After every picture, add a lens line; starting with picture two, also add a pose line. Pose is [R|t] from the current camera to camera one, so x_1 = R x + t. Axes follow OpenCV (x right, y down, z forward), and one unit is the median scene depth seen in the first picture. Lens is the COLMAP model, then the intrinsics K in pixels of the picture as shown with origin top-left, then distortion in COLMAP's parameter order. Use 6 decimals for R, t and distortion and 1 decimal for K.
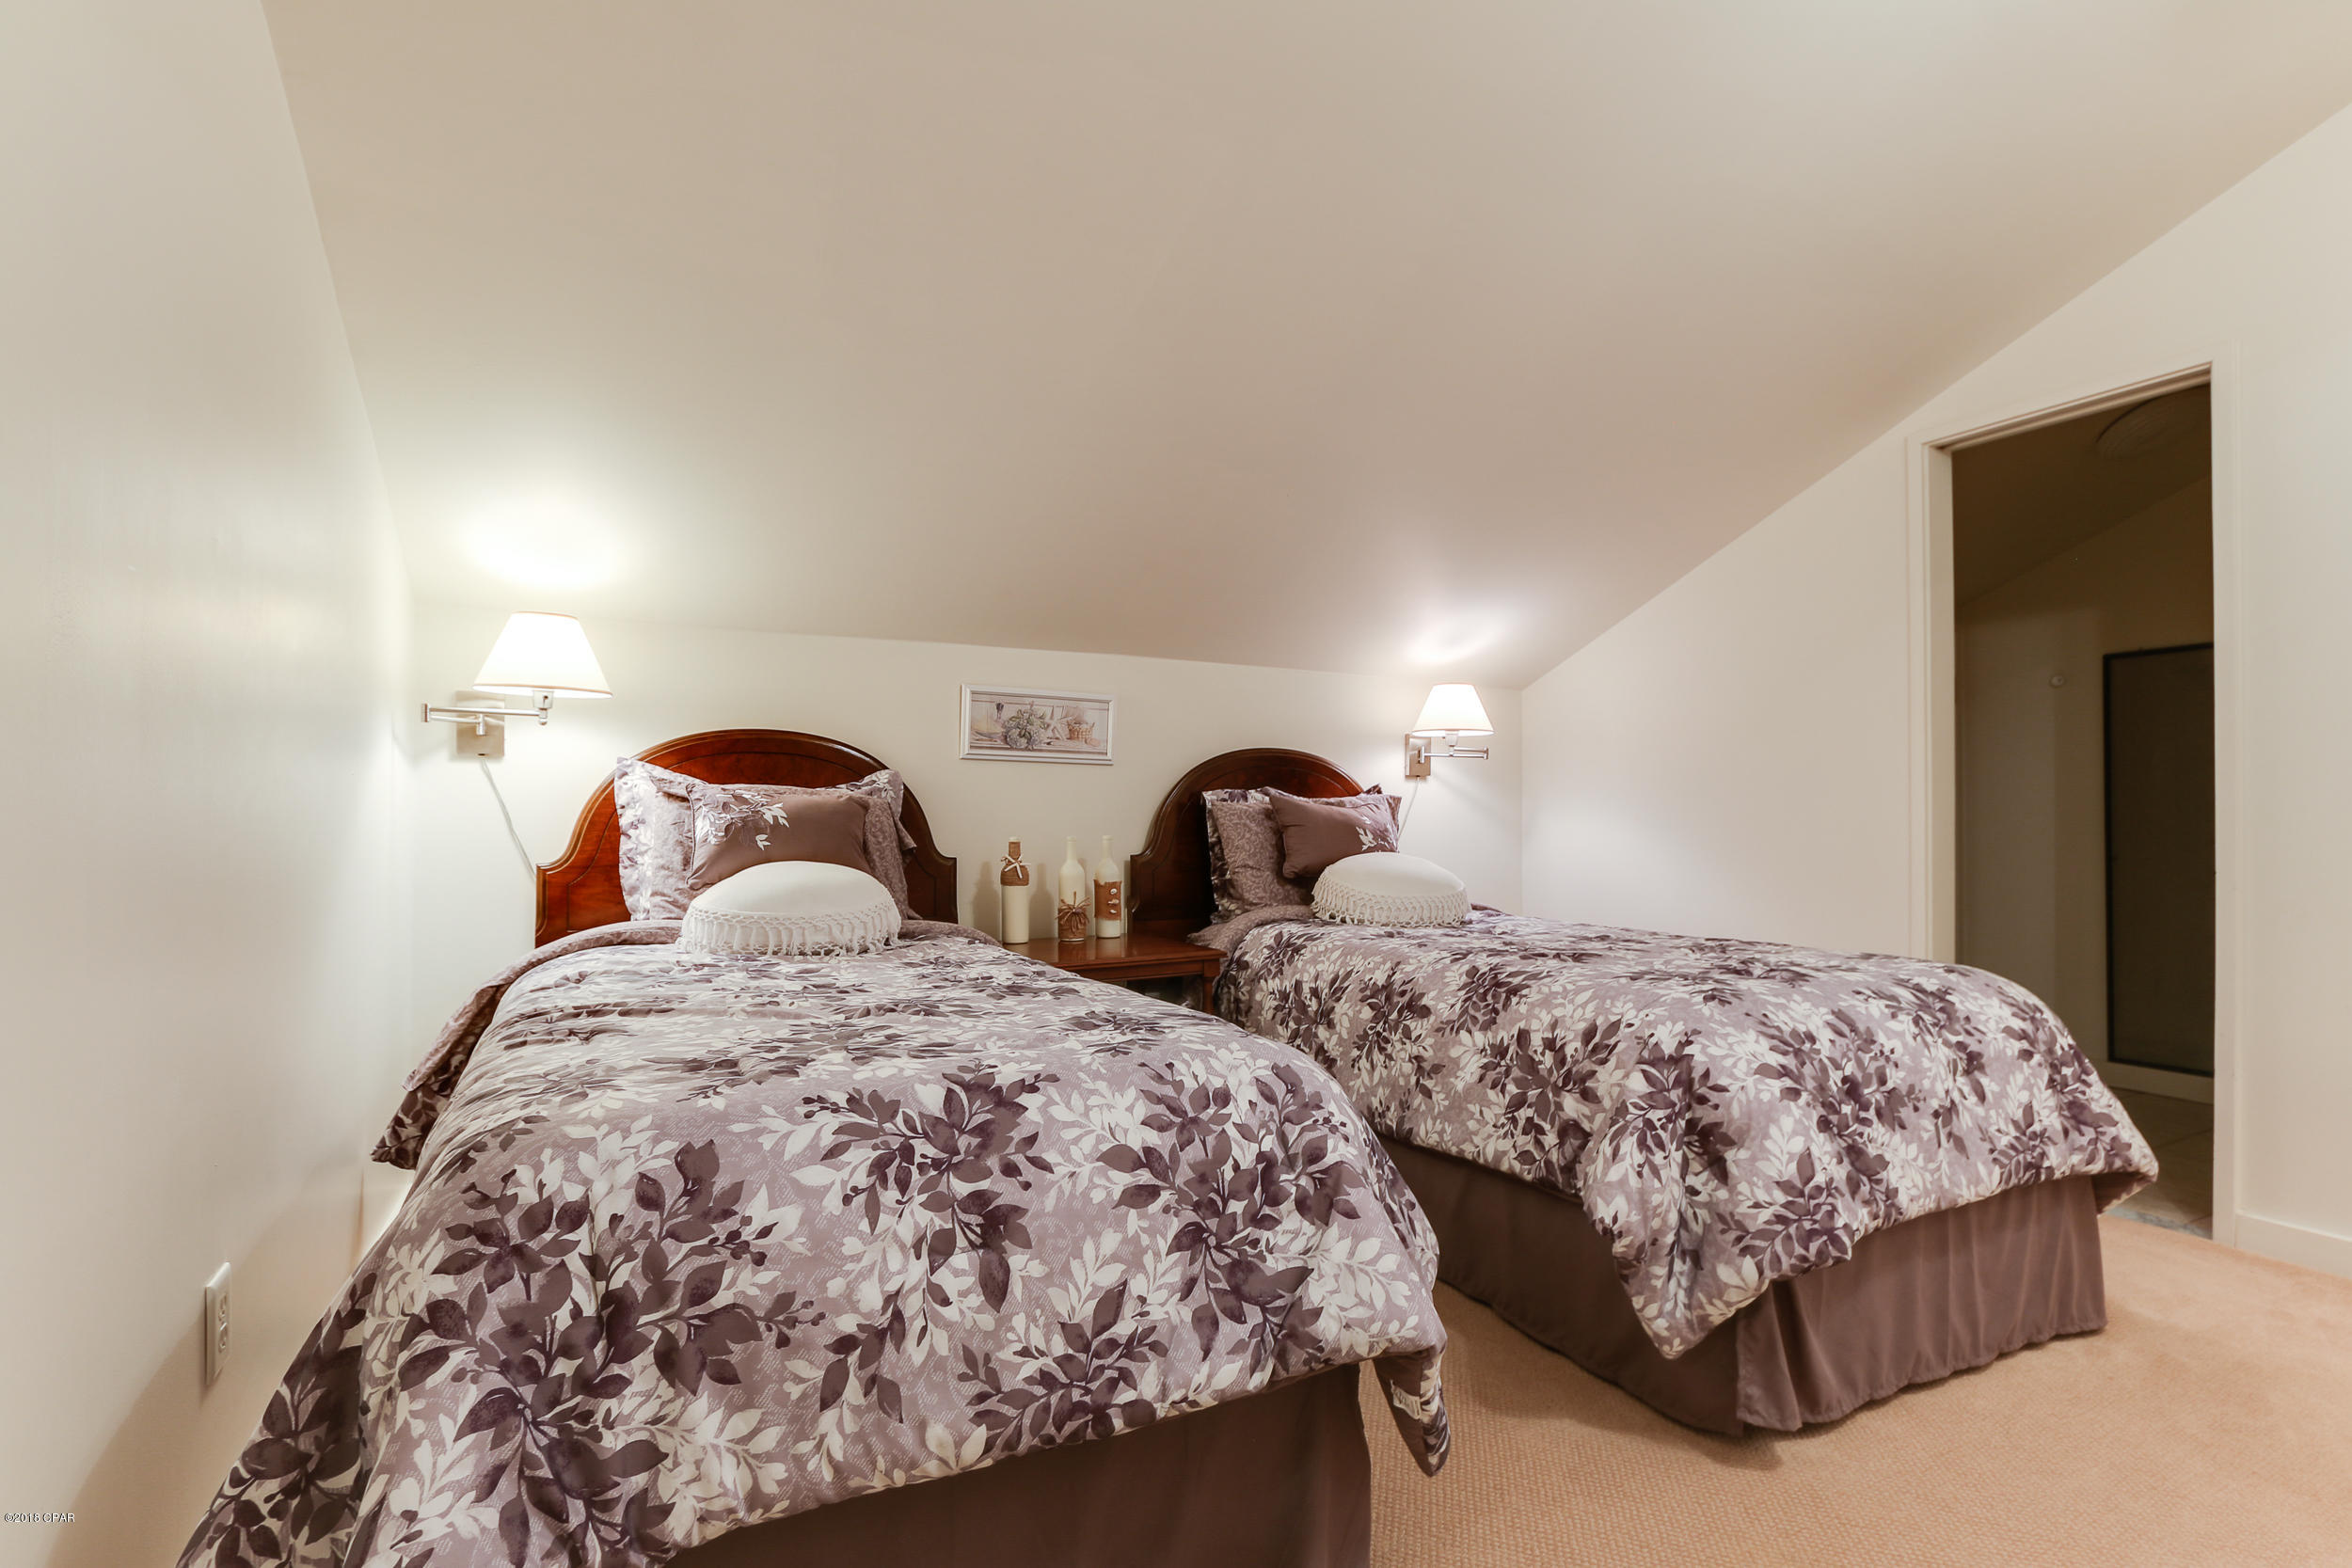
lens RADIAL K [[1100.1, 0, 1176.7], [0, 1100.1, 815.4], [0, 0, 1]] dist [-0.027430, 0.000091]
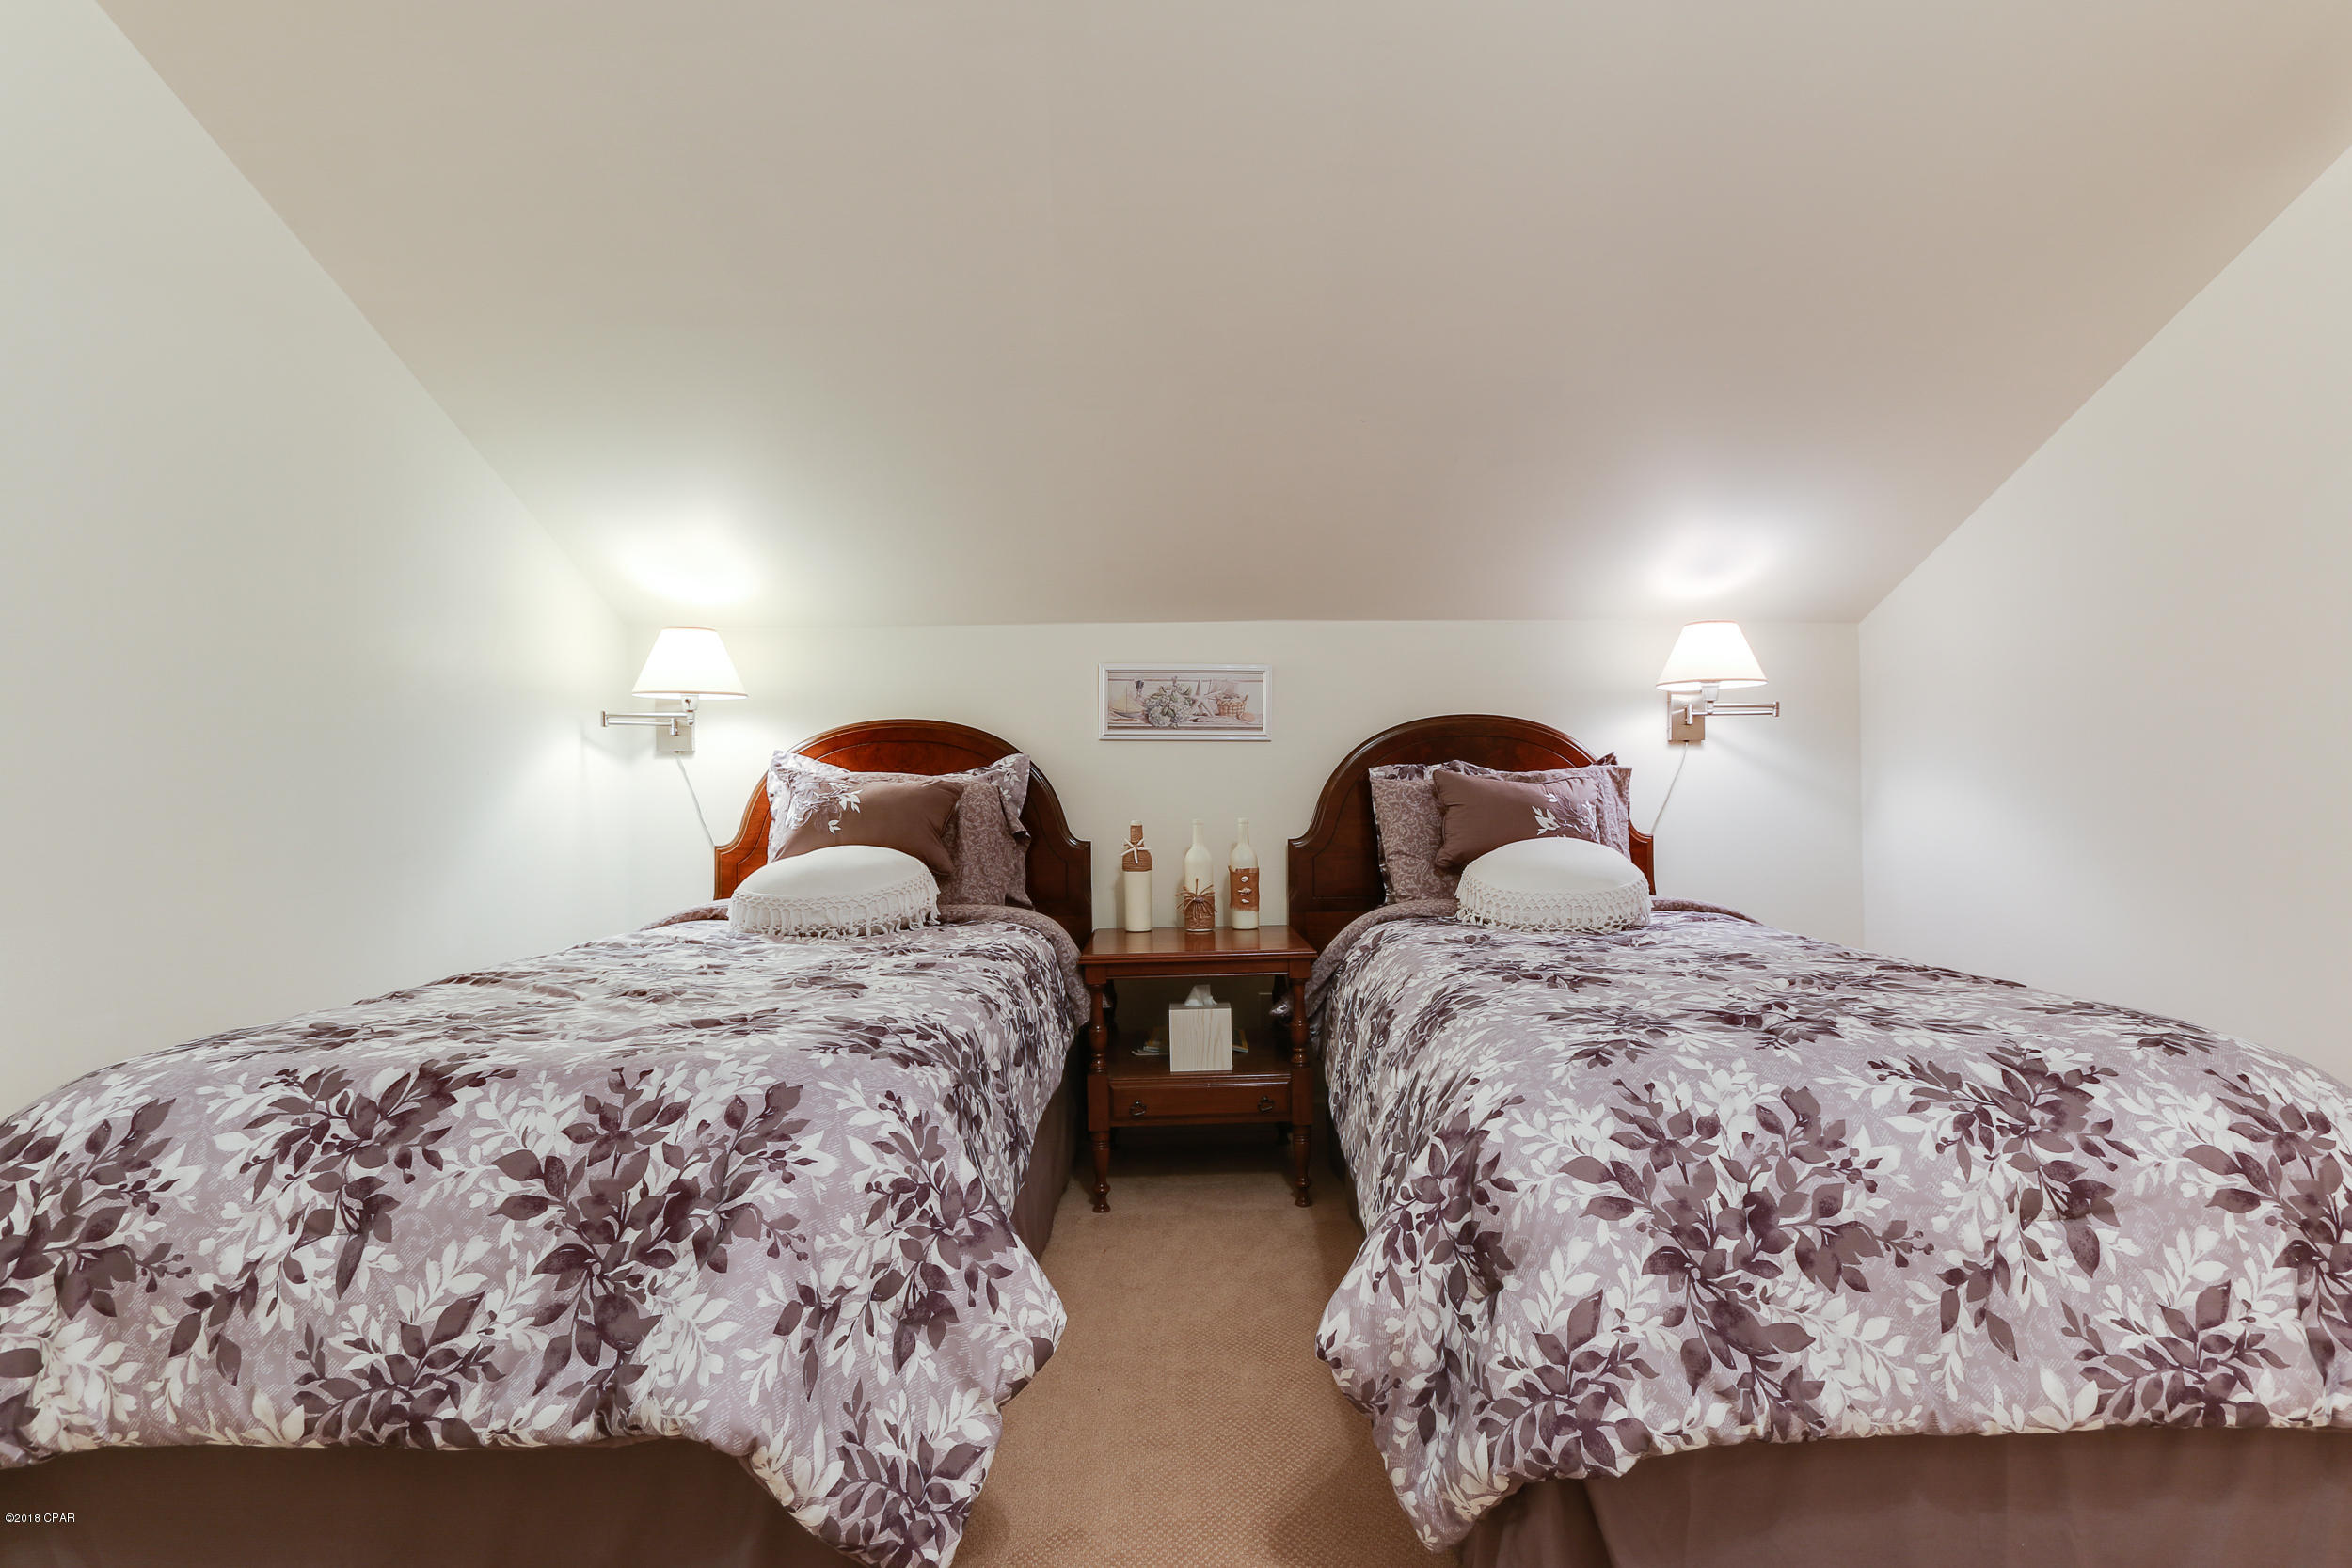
lens RADIAL K [[1128.8, 0, 1159.3], [0, 1128.8, 794.9], [0, 0, 1]] dist [-0.023740, 0.002360]
pose [[0.899175, -0.012559, -0.437410, 0.881799], [0.013247, 0.999911, -0.001477, -0.002016], [0.437389, -0.004466, 0.899261, 0.367029]]
